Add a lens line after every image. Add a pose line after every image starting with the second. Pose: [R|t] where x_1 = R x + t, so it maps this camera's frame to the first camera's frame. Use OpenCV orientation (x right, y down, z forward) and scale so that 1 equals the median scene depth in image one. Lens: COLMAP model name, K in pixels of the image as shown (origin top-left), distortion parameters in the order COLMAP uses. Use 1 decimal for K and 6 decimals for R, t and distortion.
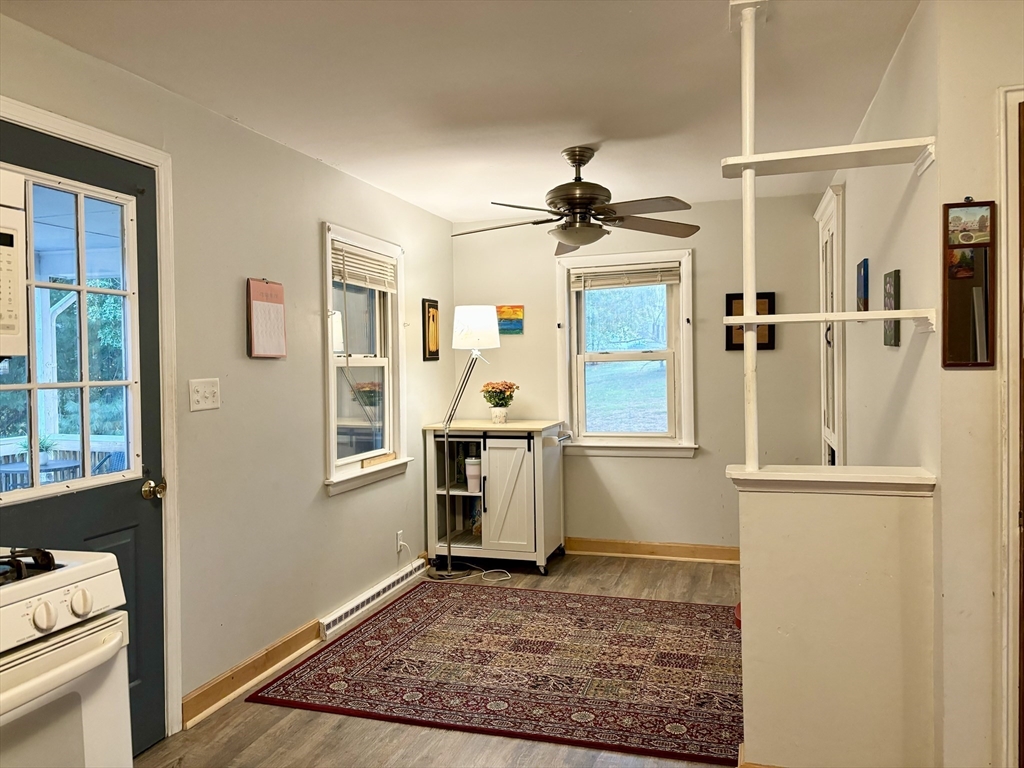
lens RADIAL K [[776.5, 0, 511.6], [0, 776.5, 382.9], [0, 0, 1]] dist [-0.000002, 0.001392]
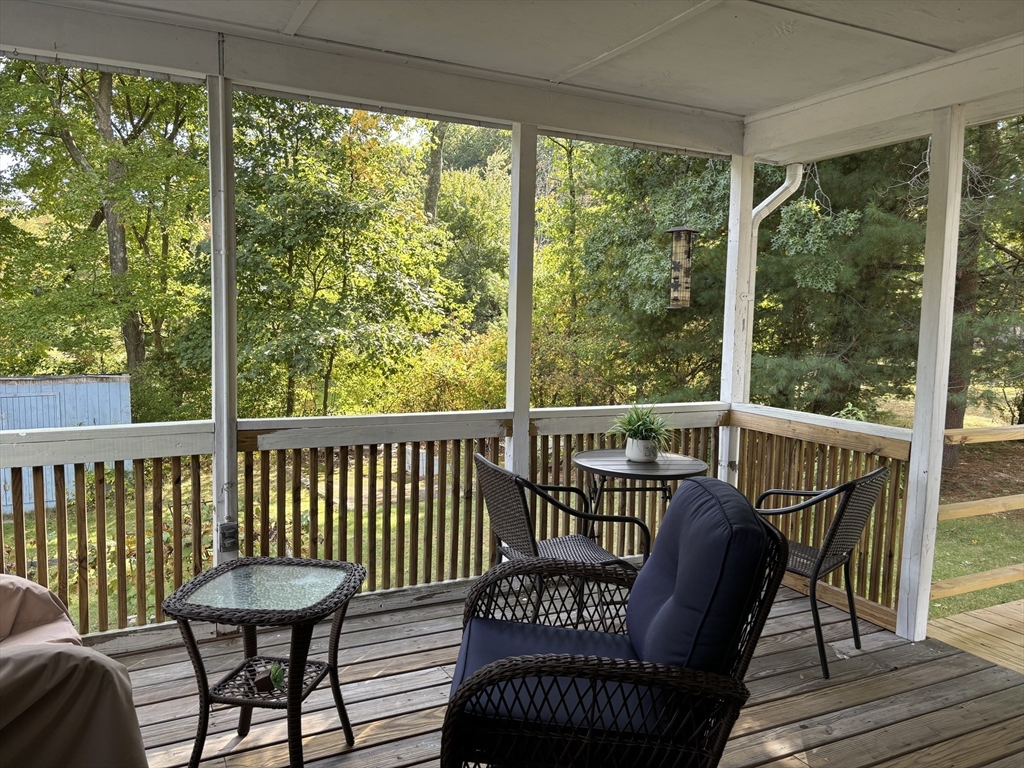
lens RADIAL K [[776.5, 0, 511.6], [0, 776.5, 387.6], [0, 0, 1]] dist [-0.000002, 0.001392]
pose [[0.684085, 0.093973, -0.723324, -0.144467], [-0.051596, 0.995416, 0.080526, 0.006601], [0.727576, -0.017766, 0.685797, 0.236045]]
